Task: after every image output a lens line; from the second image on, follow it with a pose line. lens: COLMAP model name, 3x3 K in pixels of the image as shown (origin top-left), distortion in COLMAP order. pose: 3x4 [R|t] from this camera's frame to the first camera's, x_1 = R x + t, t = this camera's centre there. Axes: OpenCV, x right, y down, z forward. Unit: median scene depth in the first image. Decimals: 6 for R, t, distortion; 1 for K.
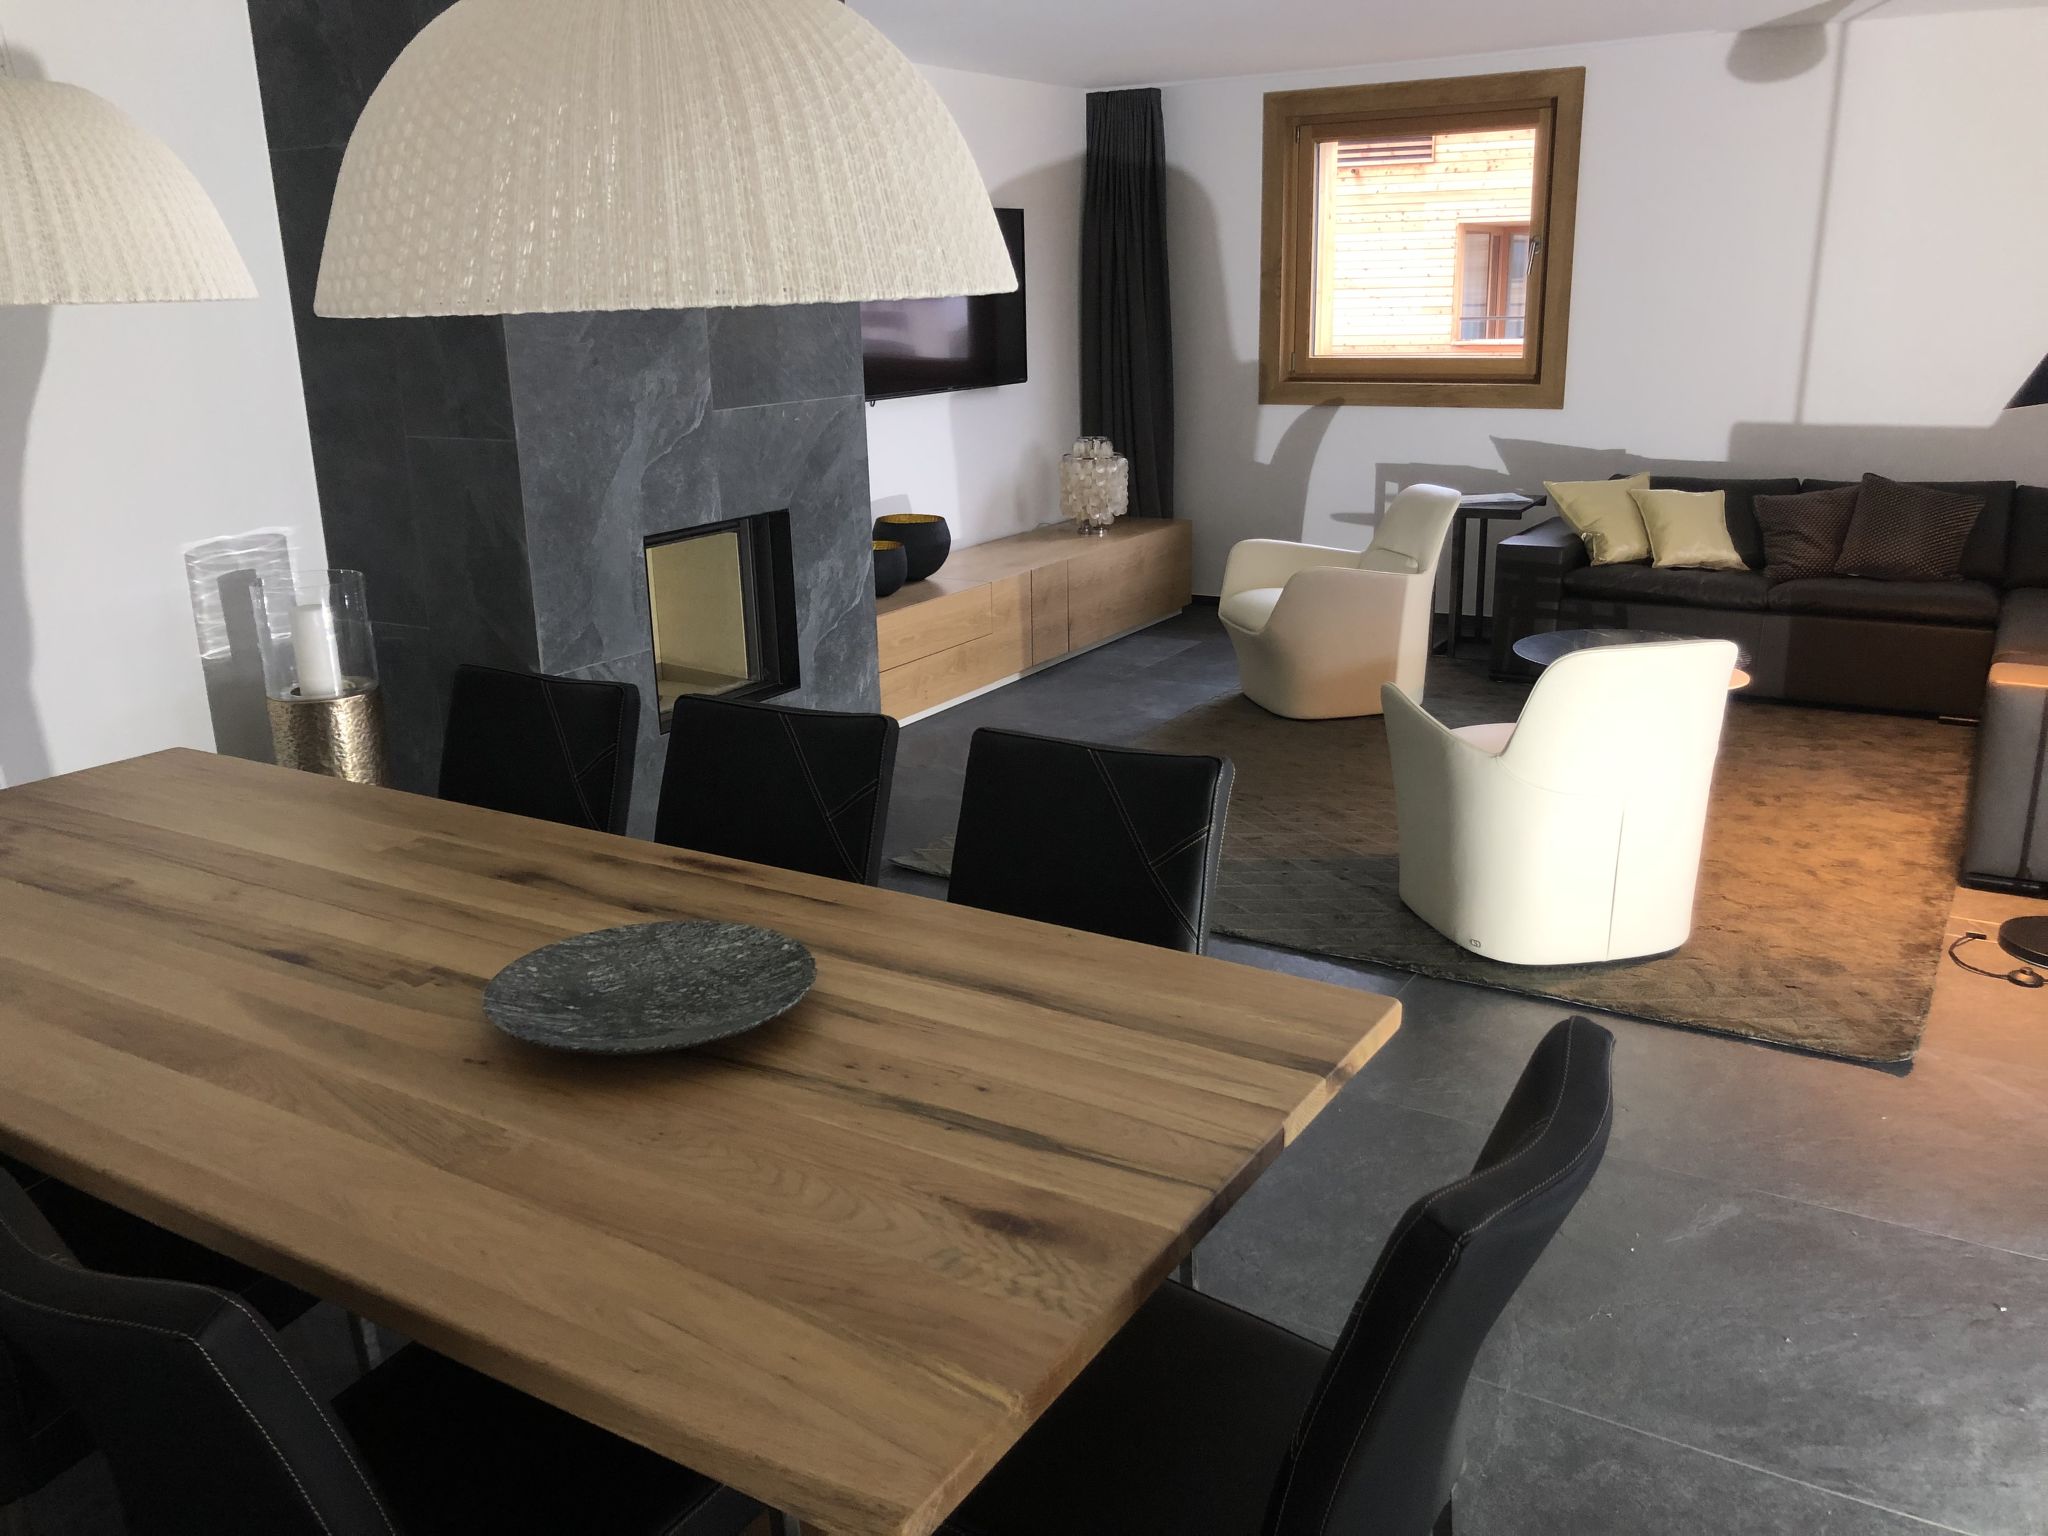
lens RADIAL K [[1708.2, 0, 1024.0], [0, 1708.2, 768.0], [0, 0, 1]] dist [0.015214, -0.012712]
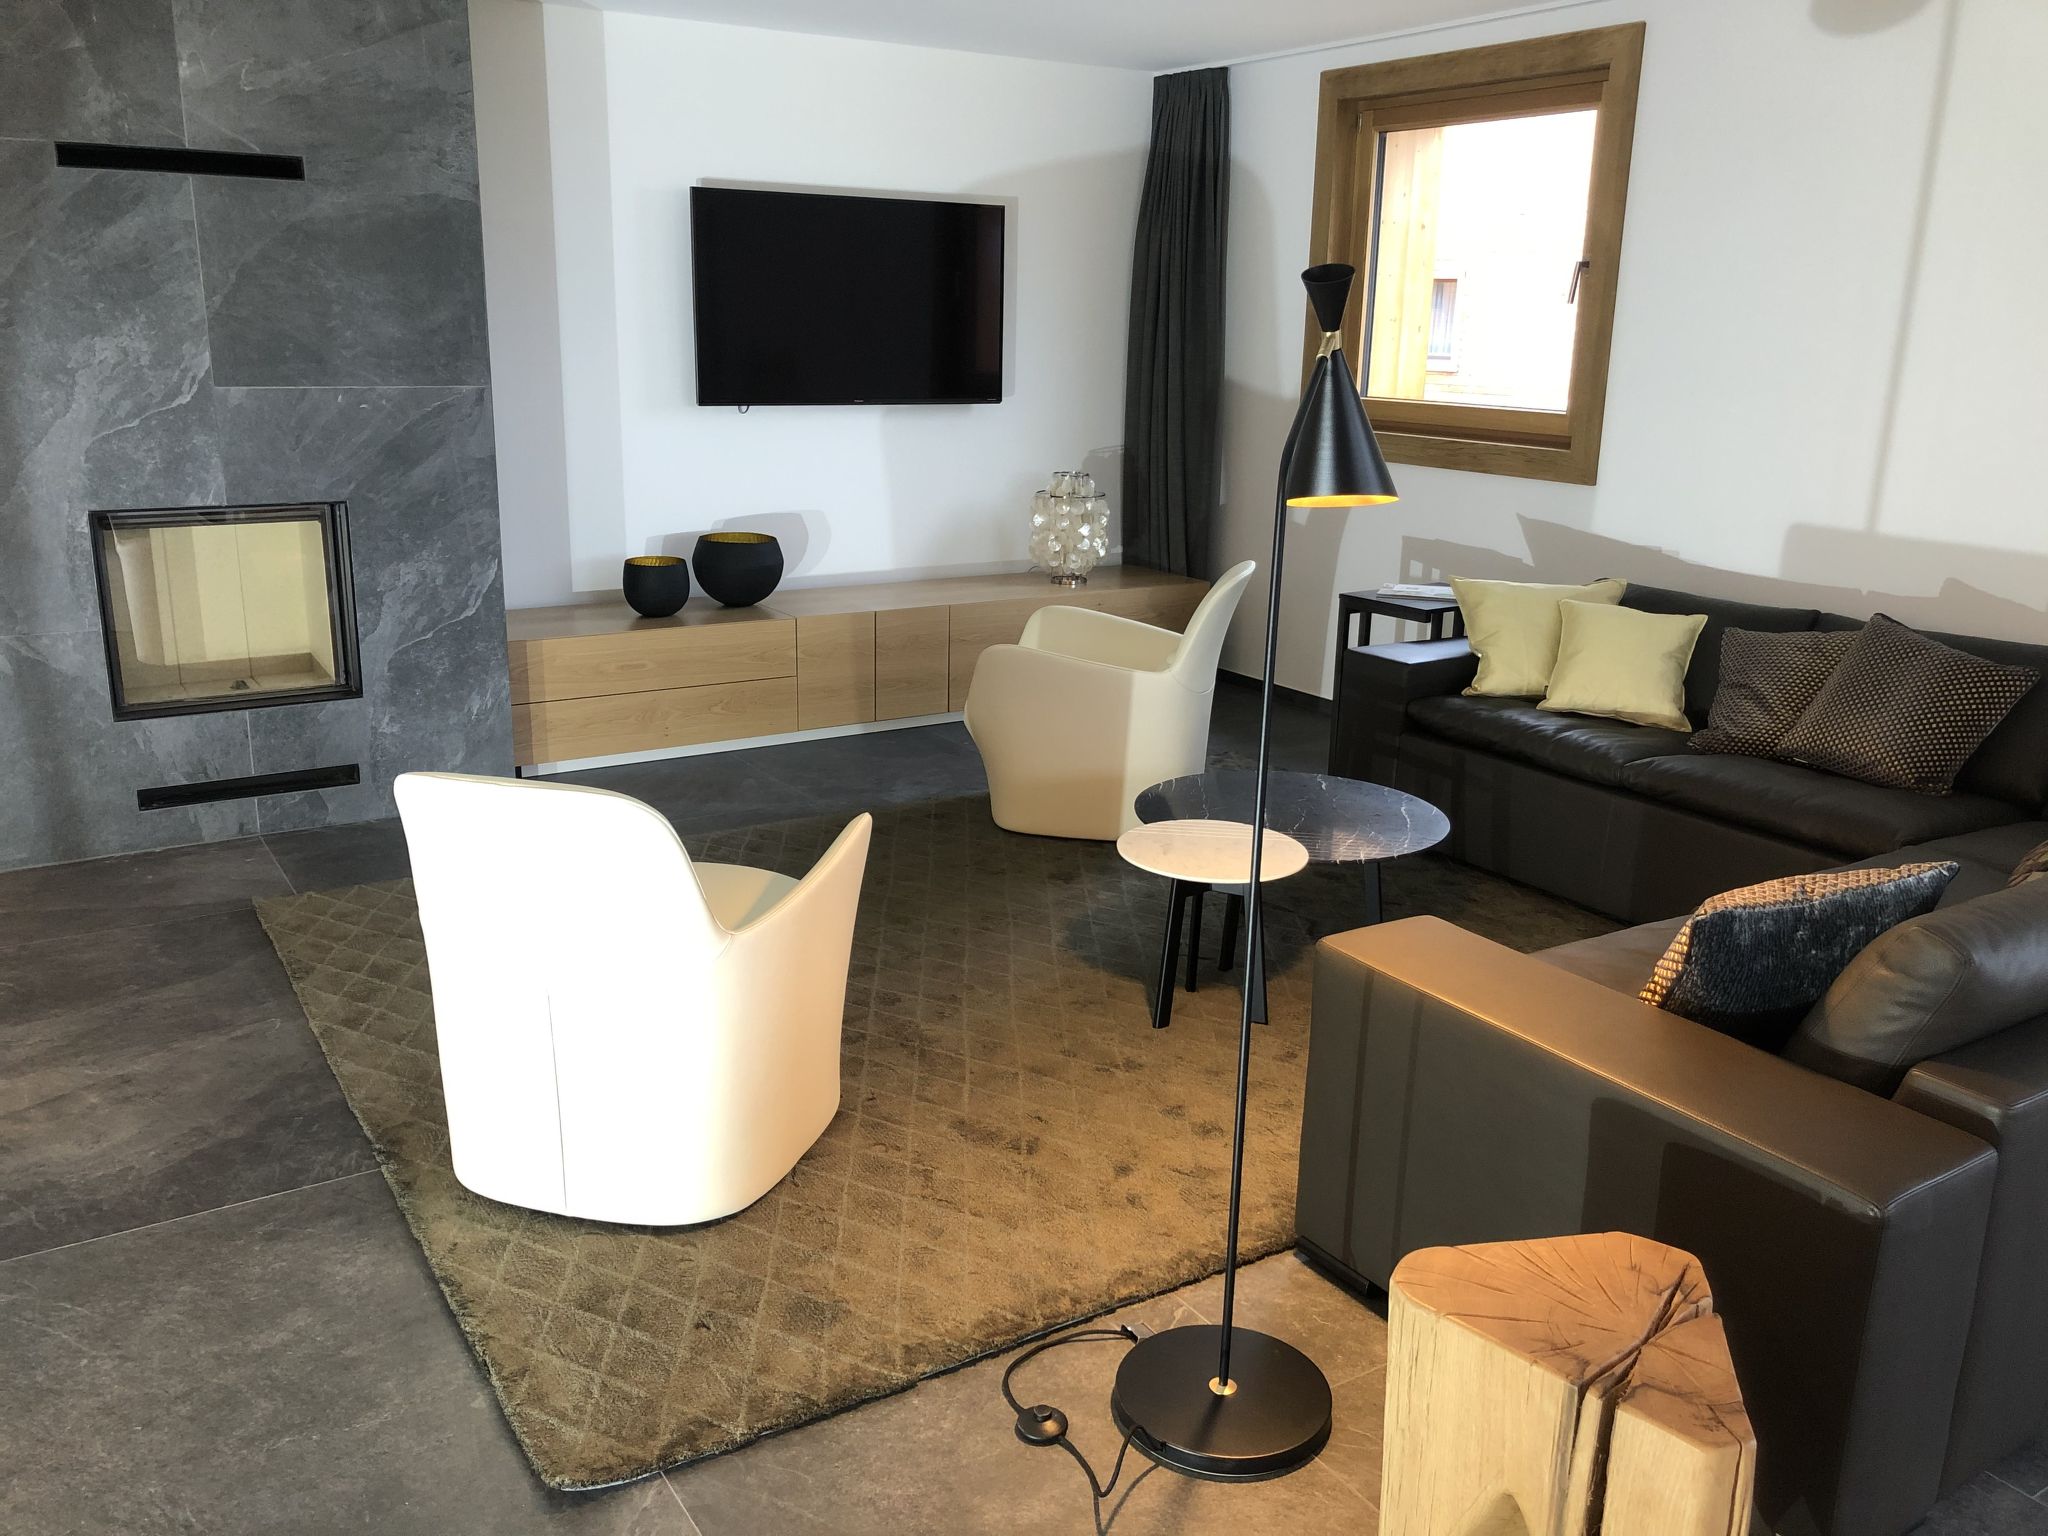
lens RADIAL K [[1692.6, 0, 1024.0], [0, 1692.6, 768.0], [0, 0, 1]] dist [0.009767, -0.010886]
pose [[0.894135, 0.157733, -0.419097, 0.563699], [-0.163915, 0.986241, 0.021476, -0.085047], [0.416718, 0.049494, 0.907687, 0.312878]]
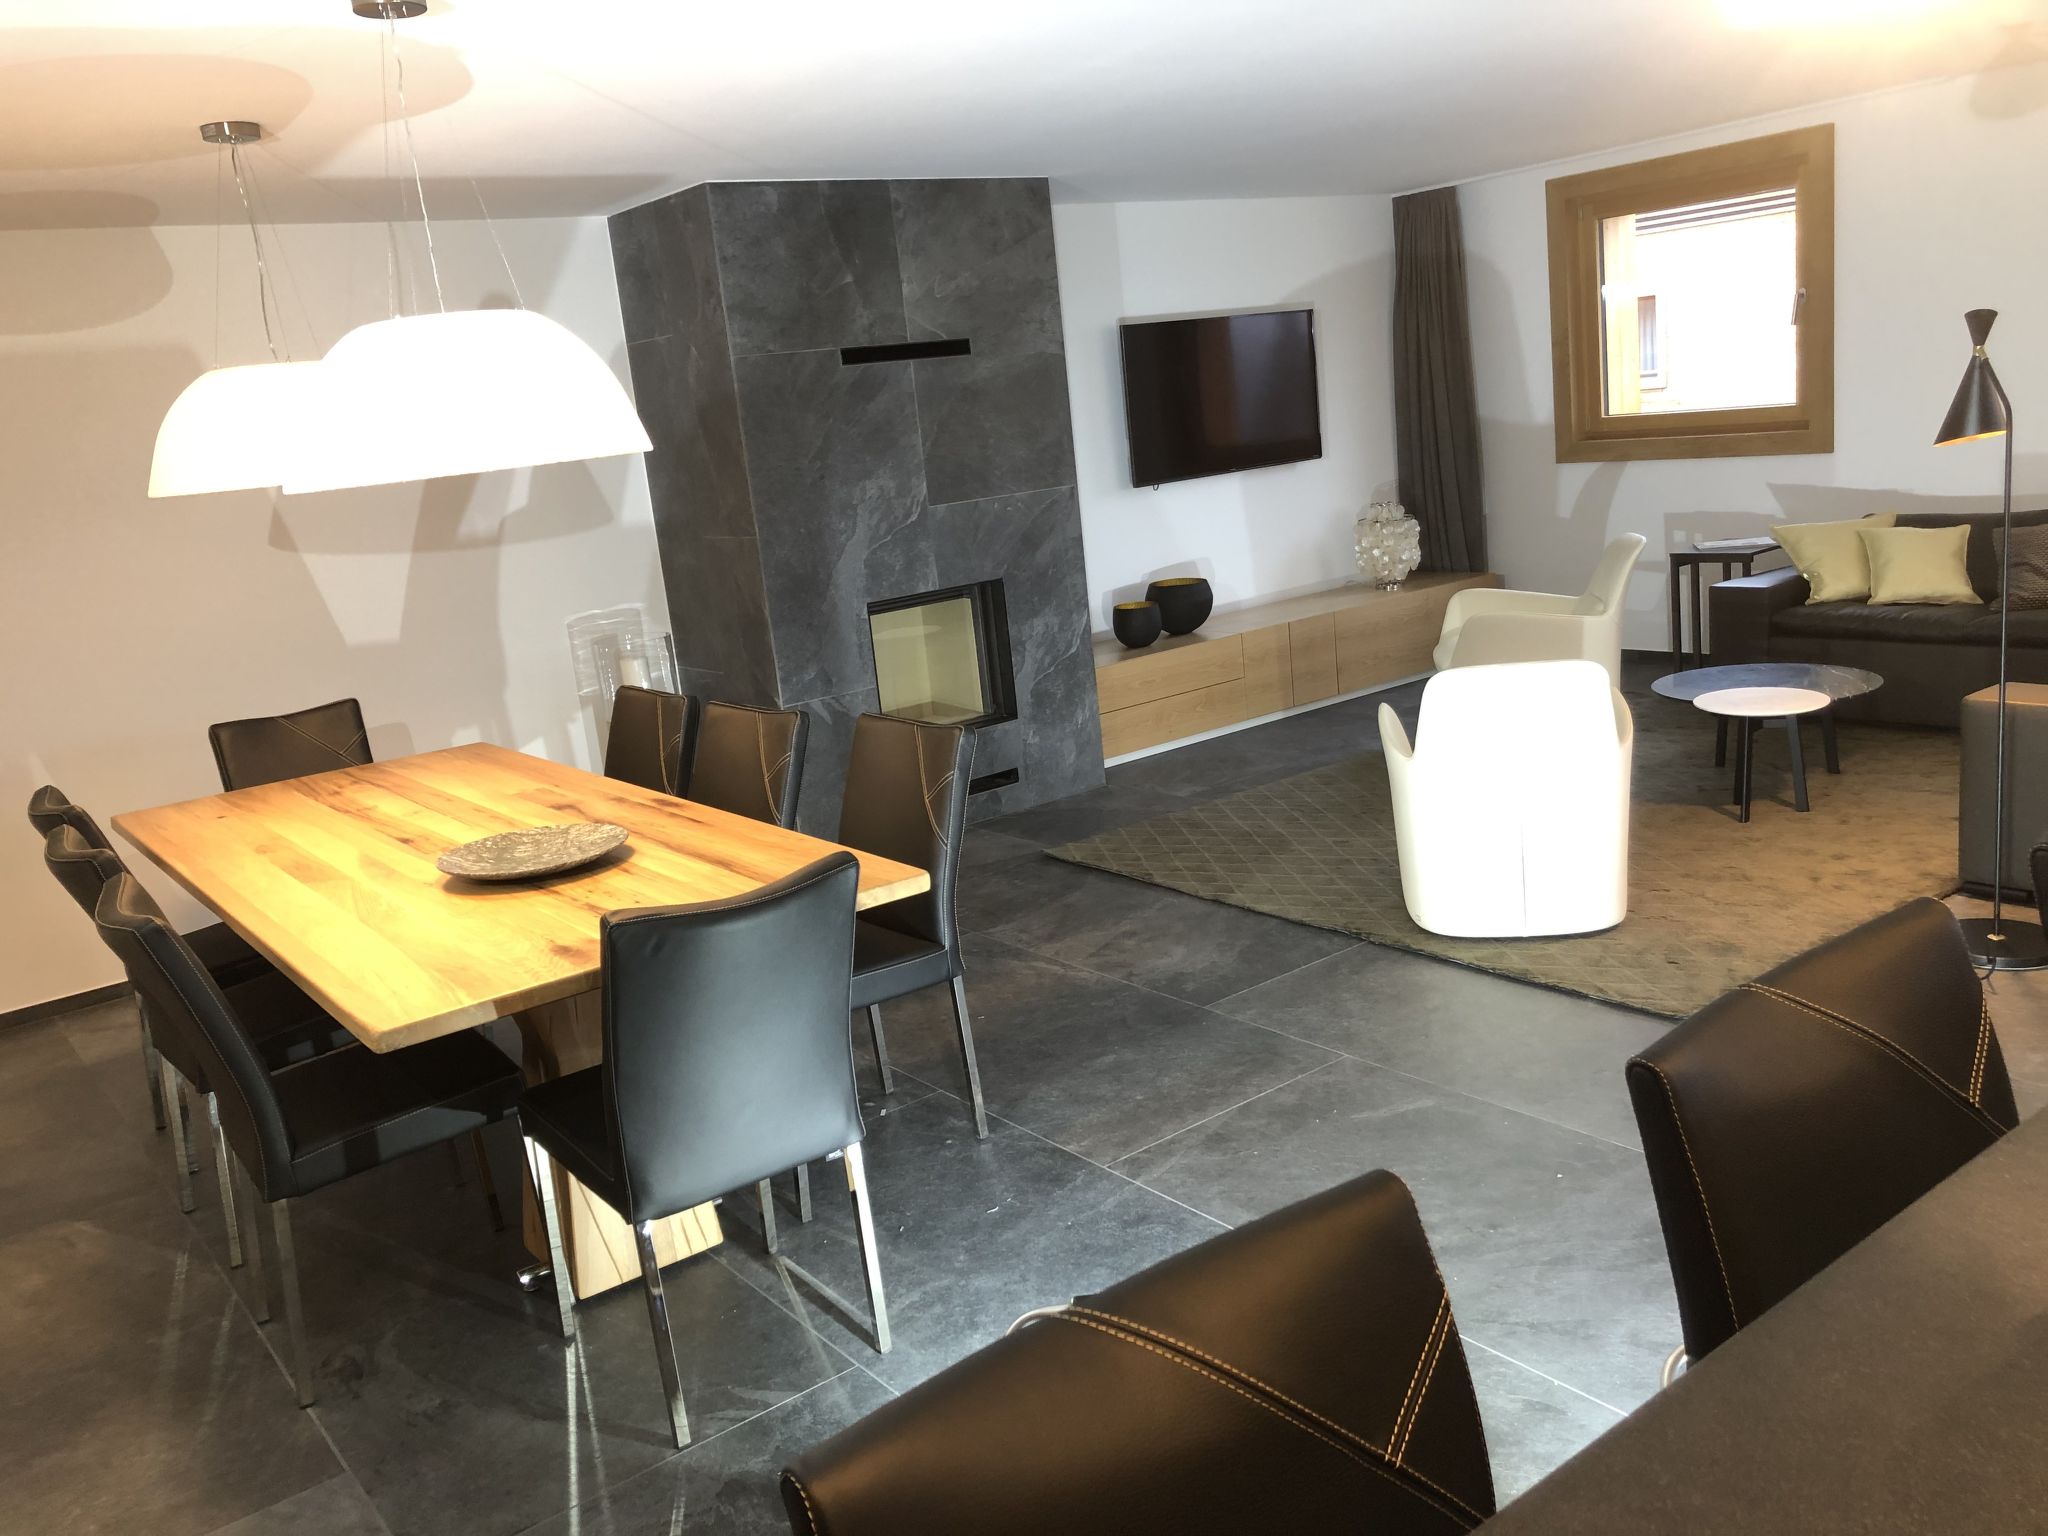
lens RADIAL K [[1664.8, 0, 979.3], [0, 1664.8, 800.9], [0, 0, 1]] dist [0.050158, -0.103635]
pose [[0.920160, 0.015516, -0.391235, 0.321917], [-0.023387, 0.999608, -0.015362, 0.033642], [0.390844, 0.023286, 0.920162, -0.149006]]
